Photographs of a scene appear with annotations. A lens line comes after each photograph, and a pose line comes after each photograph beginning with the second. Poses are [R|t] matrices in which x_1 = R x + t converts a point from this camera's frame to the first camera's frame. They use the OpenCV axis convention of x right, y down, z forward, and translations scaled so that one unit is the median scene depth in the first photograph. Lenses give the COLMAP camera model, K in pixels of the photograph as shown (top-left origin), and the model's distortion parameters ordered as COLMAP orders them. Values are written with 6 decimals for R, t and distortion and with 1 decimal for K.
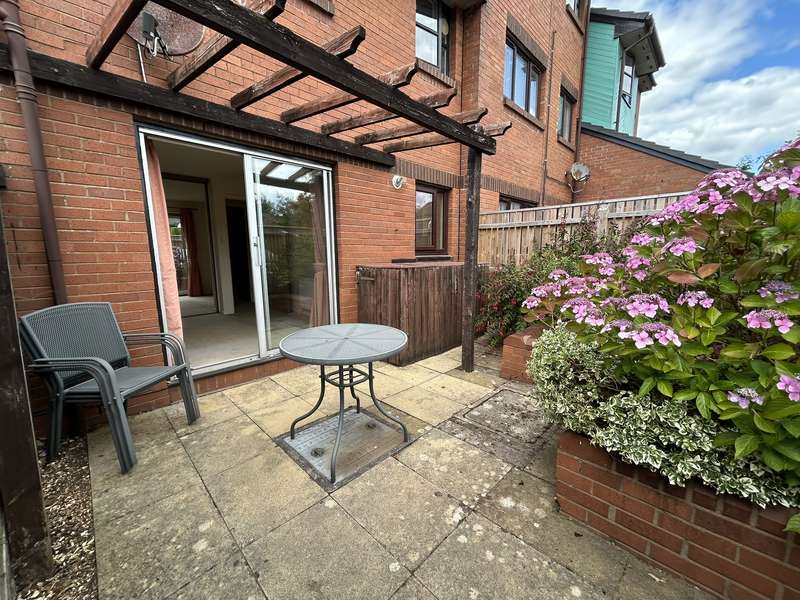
lens RADIAL K [[319.9, 0, 401.1], [0, 319.9, 300.0], [0, 0, 1]] dist [0.000199, 0.000048]
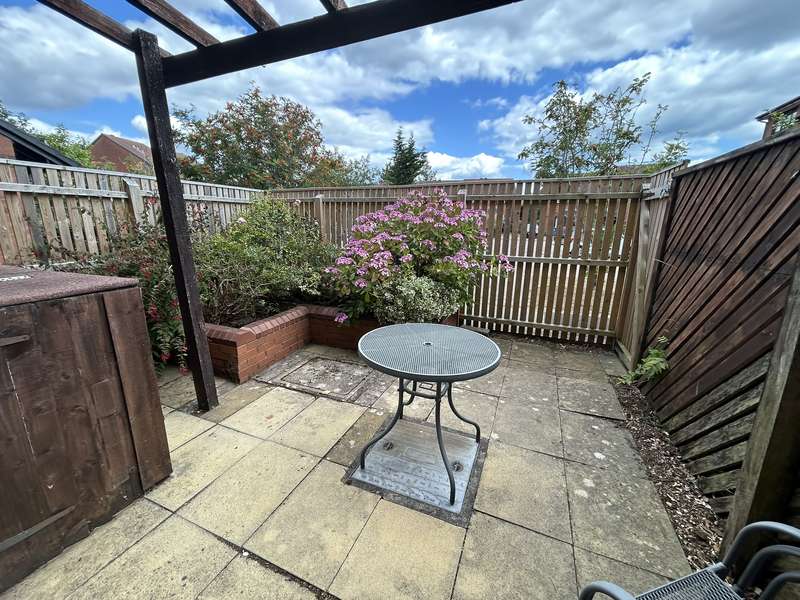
lens RADIAL K [[319.9, 0, 399.4], [0, 319.9, 299.7], [0, 0, 1]] dist [0.000199, 0.000048]
pose [[-0.365406, -0.214686, 0.905753, -0.864595], [0.131784, 0.951308, 0.278649, -0.238388], [-0.921472, 0.221184, -0.319321, 1.245500]]
